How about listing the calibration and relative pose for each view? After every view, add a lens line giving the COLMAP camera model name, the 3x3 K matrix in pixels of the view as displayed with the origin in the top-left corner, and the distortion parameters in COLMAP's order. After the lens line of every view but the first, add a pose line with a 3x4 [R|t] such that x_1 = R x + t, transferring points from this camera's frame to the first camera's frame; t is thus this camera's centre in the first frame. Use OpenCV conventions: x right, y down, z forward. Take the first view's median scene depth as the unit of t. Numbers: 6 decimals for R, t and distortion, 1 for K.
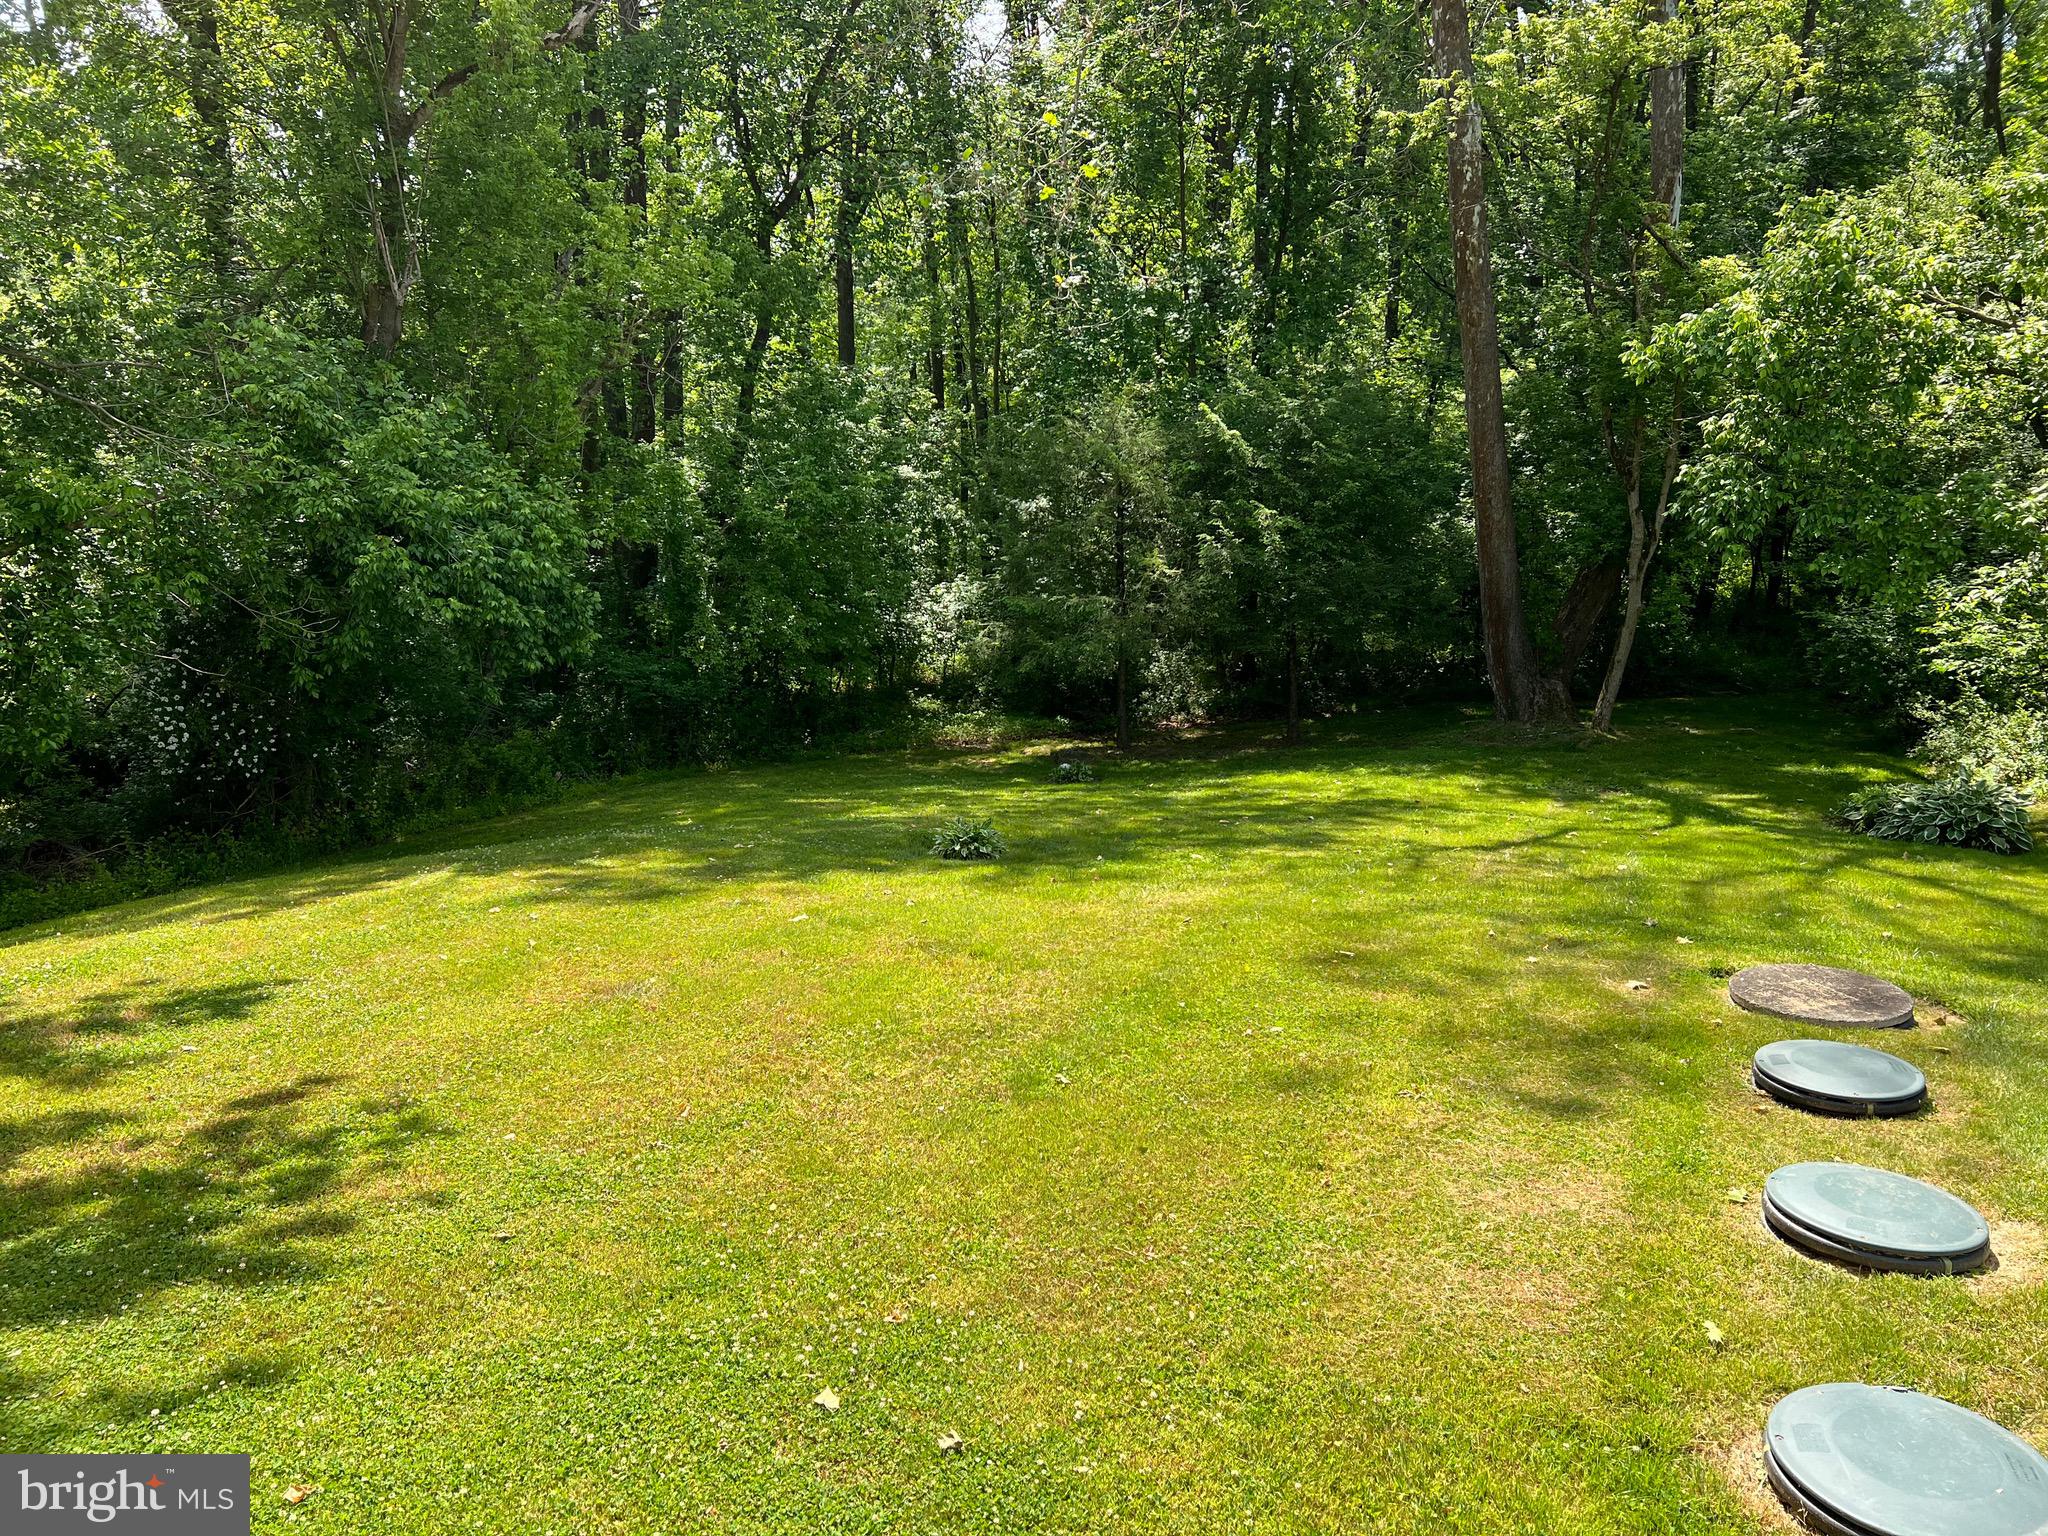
lens RADIAL K [[1547.7, 0, 1013.6], [0, 1547.7, 762.0], [0, 0, 1]] dist [0.056611, -0.051500]
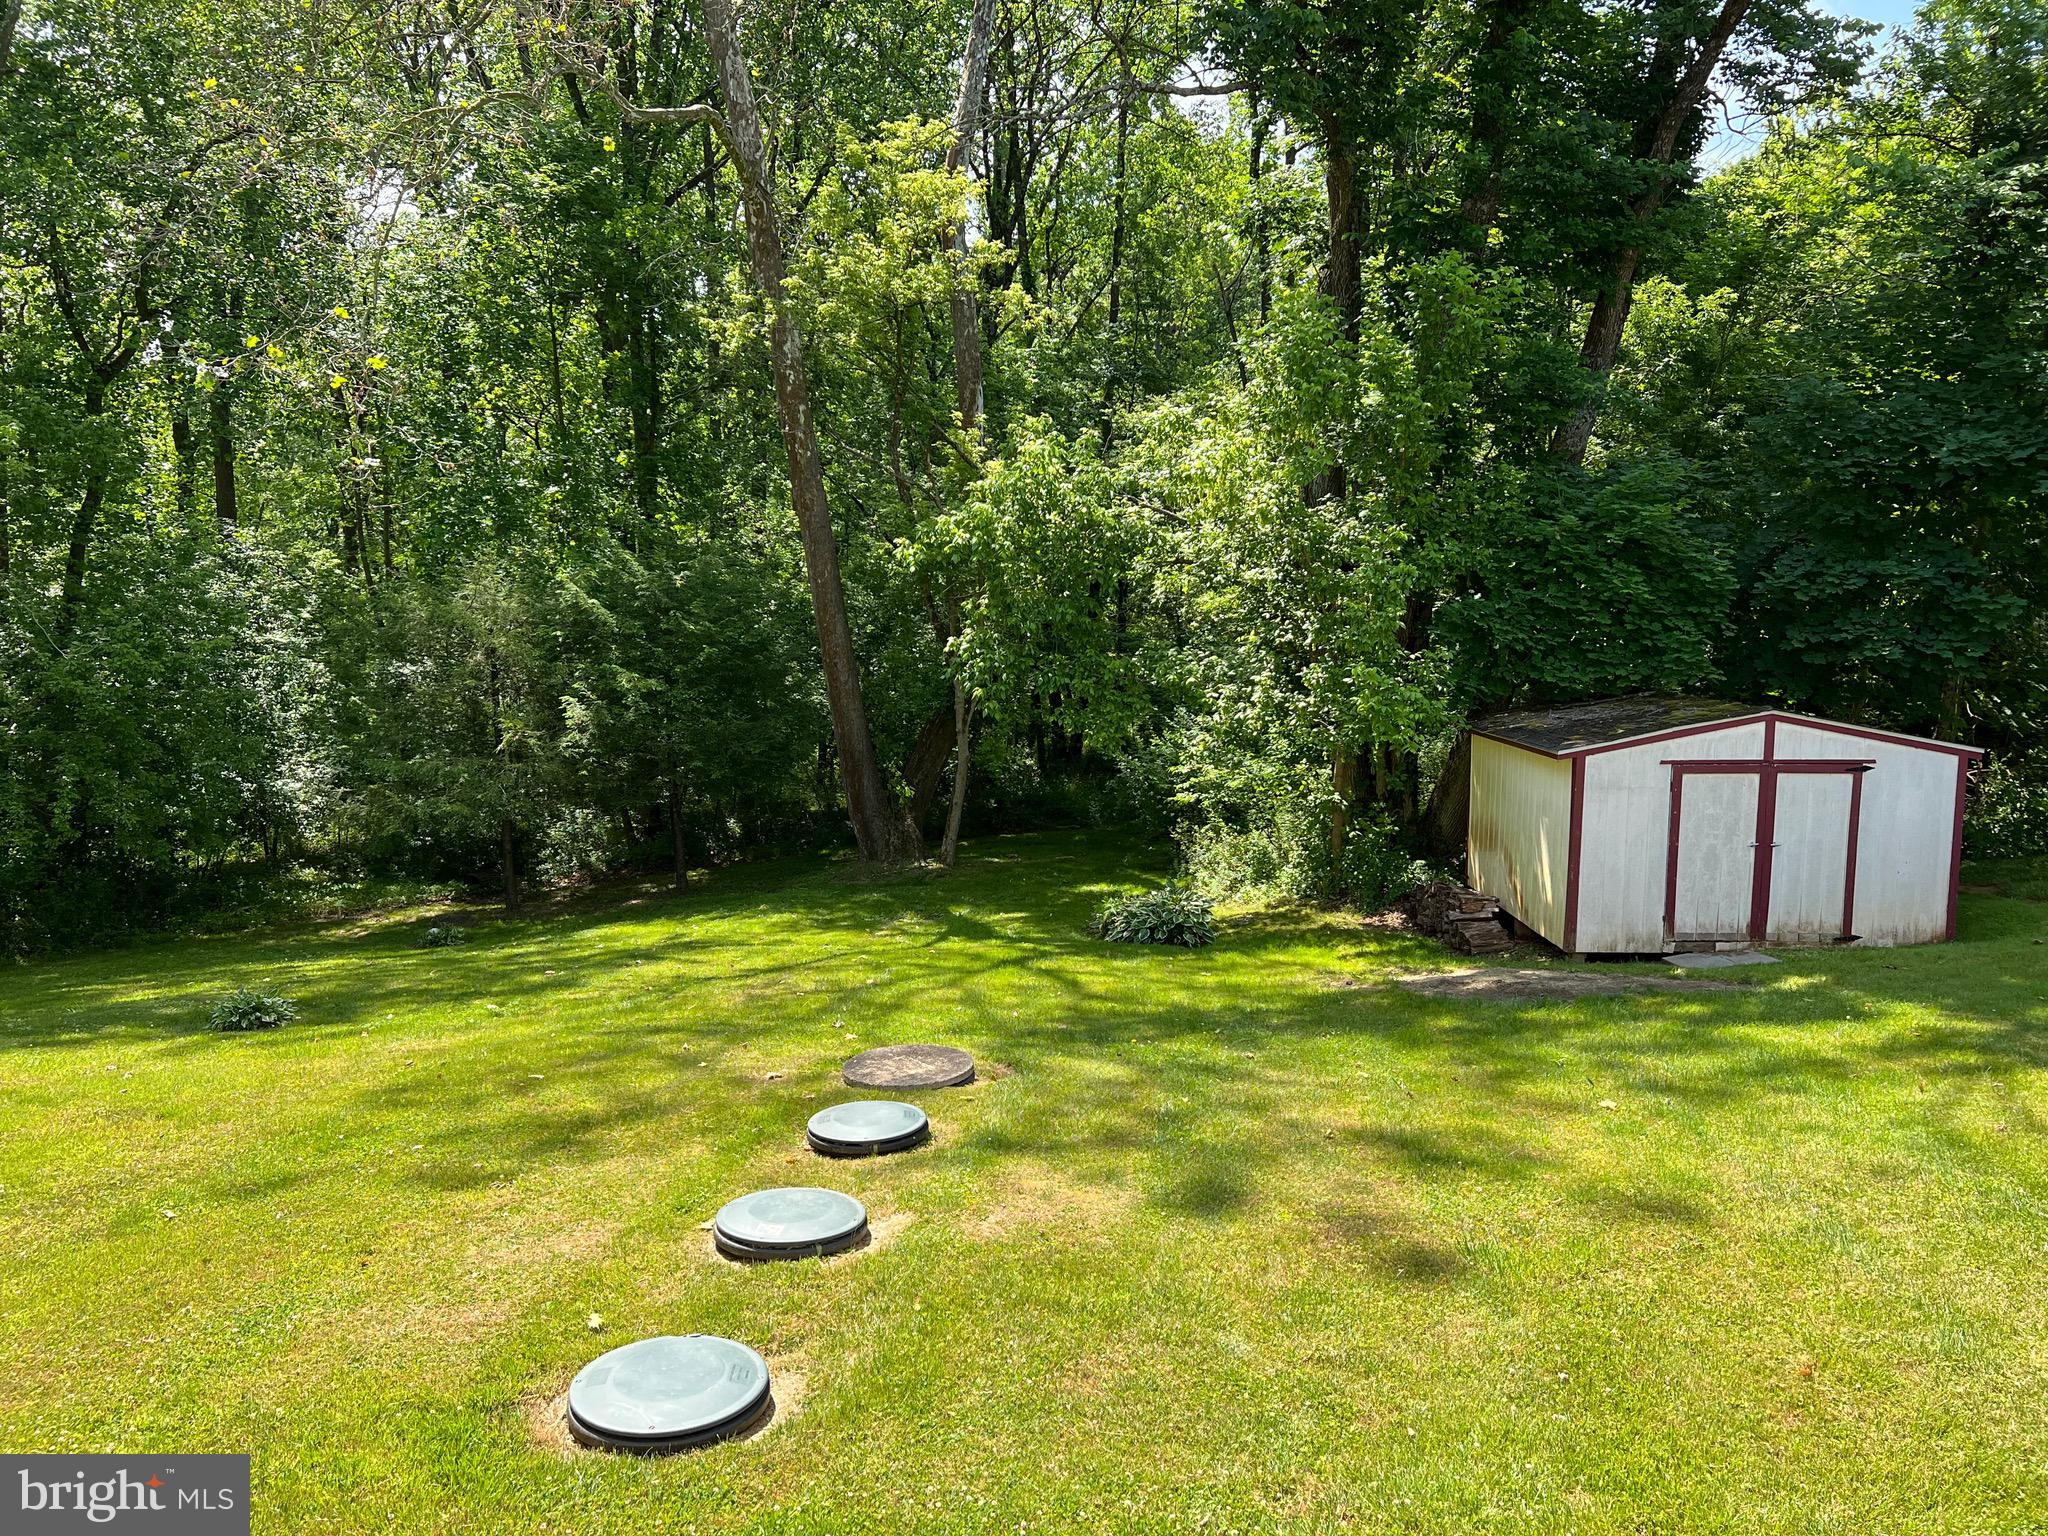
lens RADIAL K [[1547.7, 0, 1036.9], [0, 1547.7, 782.8], [0, 0, 1]] dist [0.056611, -0.051500]
pose [[0.944821, -0.037317, 0.325456, 0.082446], [0.064574, 0.995214, -0.073350, 0.007338], [-0.321161, 0.090318, 0.942708, -0.084110]]
